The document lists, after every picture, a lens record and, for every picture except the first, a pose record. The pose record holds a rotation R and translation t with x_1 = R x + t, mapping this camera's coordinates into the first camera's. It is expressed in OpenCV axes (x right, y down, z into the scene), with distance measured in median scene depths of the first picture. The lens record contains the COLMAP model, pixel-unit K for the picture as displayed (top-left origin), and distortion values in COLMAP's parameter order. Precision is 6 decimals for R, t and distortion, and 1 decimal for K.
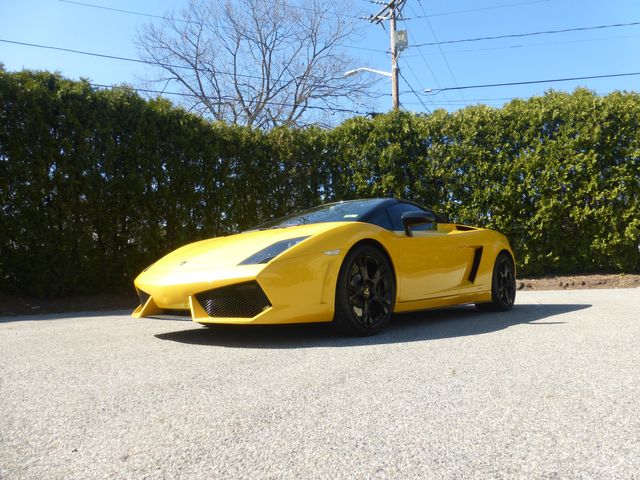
lens RADIAL K [[481.5, 0, 320.7], [0, 481.5, 241.9], [0, 0, 1]] dist [-0.002435, 0.004970]
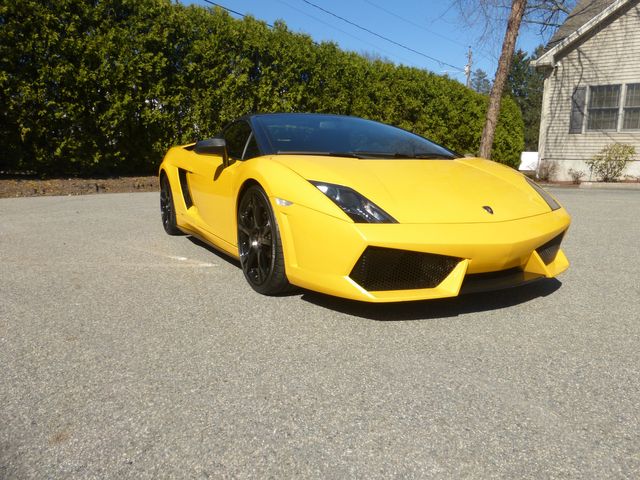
lens RADIAL K [[474.2, 0, 326.8], [0, 474.2, 243.8], [0, 0, 1]] dist [-0.001601, -0.007667]
pose [[0.316872, -0.123574, 0.940384, -0.296642], [-0.105585, 0.980718, 0.164452, 0.002834], [-0.942573, -0.151401, 0.297714, 0.293798]]
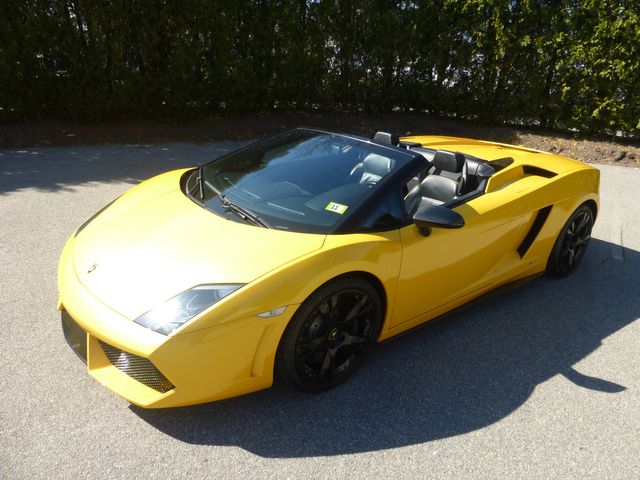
lens RADIAL K [[477.9, 0, 327.5], [0, 477.9, 240.7], [0, 0, 1]] dist [-0.009427, 0.004427]
pose [[0.981479, 0.141498, -0.129138, 0.047561], [-0.070123, 0.892690, 0.445183, -0.103148], [0.178273, -0.427883, 0.886079, 0.123855]]
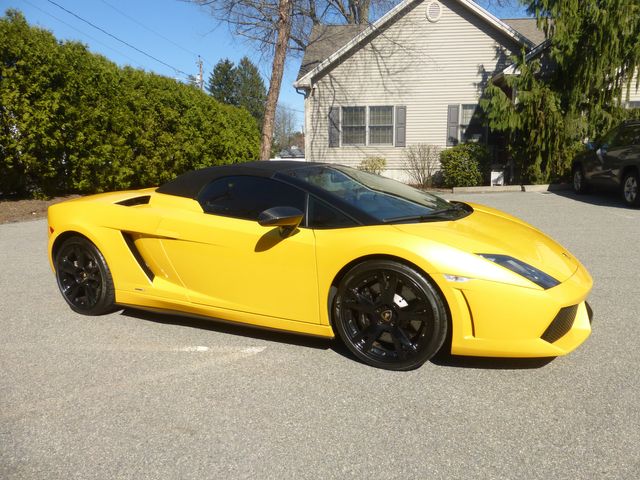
lens RADIAL K [[473.9, 0, 325.0], [0, 473.9, 240.5], [0, 0, 1]] dist [-0.000566, 0.011424]
pose [[-0.262415, -0.116038, 0.957953, -0.283859], [-0.056771, 0.992880, 0.104717, -0.013024], [-0.963284, -0.026904, -0.267134, 0.488860]]
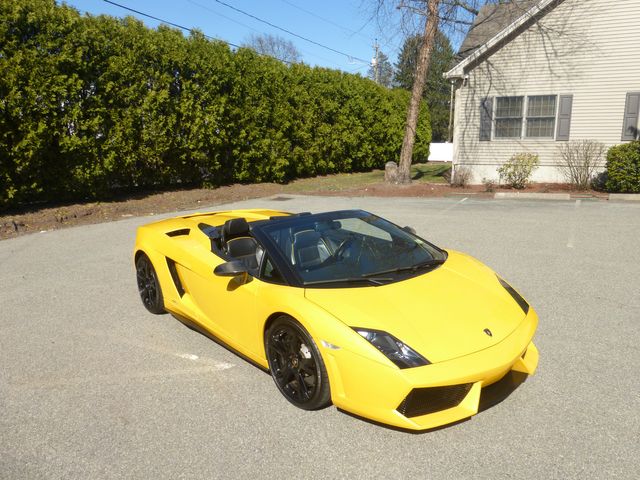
lens RADIAL K [[488.2, 0, 322.3], [0, 488.2, 239.2], [0, 0, 1]] dist [-0.003368, 0.033269]
pose [[0.132452, -0.165617, 0.977255, -0.341979], [-0.078730, 0.981069, 0.176934, -0.076964], [-0.988058, -0.100375, 0.116905, 0.356682]]
